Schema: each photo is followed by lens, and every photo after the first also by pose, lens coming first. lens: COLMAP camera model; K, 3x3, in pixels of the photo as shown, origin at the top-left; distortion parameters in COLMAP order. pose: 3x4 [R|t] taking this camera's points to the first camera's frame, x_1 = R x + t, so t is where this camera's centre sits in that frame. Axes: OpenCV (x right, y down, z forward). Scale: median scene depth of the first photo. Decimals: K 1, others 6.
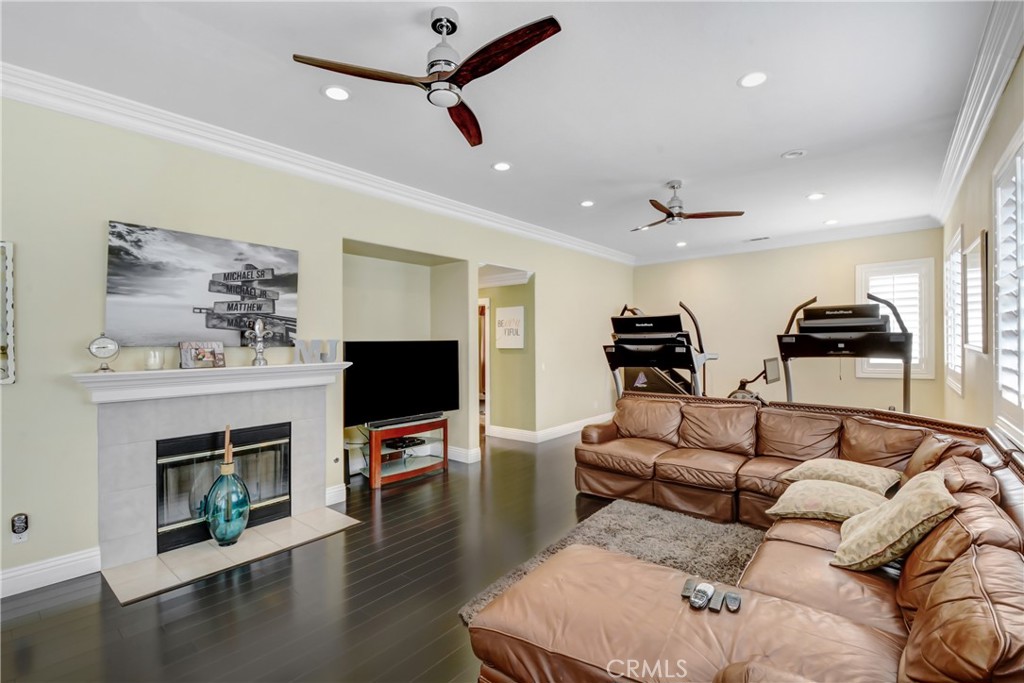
lens RADIAL K [[457.1, 0, 512.0], [0, 457.1, 341.5], [0, 0, 1]] dist [0.000252, -0.000321]
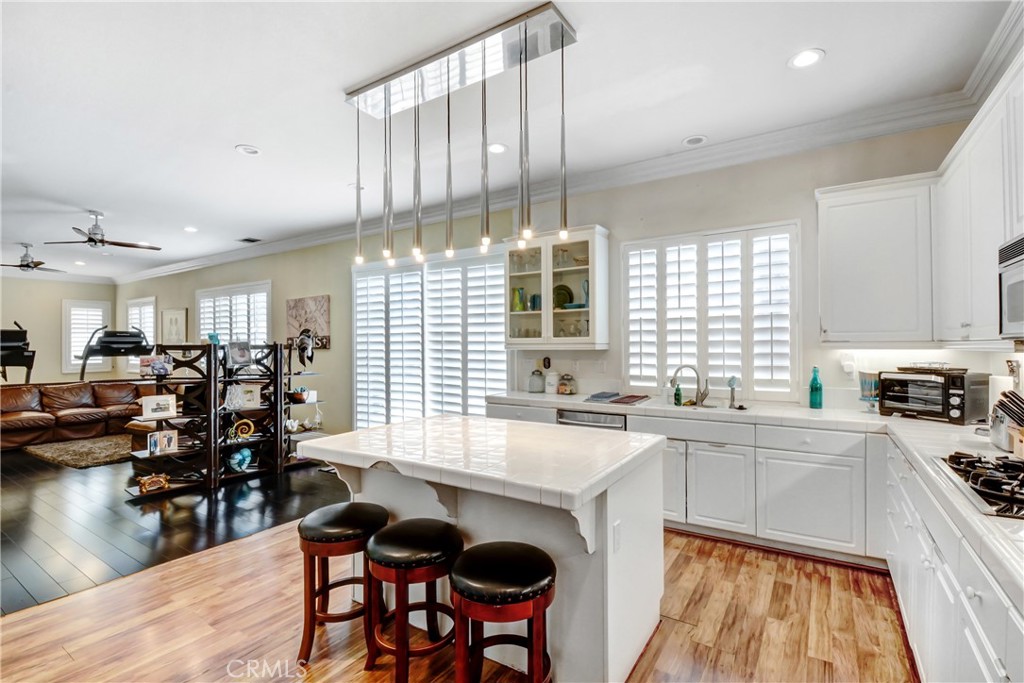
lens RADIAL K [[457.1, 0, 512.0], [0, 457.1, 341.5], [0, 0, 1]] dist [0.000252, -0.000321]
pose [[-0.124219, 0.019867, 0.992056, -1.545322], [0.001498, 0.999802, -0.019835, 0.011776], [-0.992254, -0.000978, -0.124224, -0.485714]]
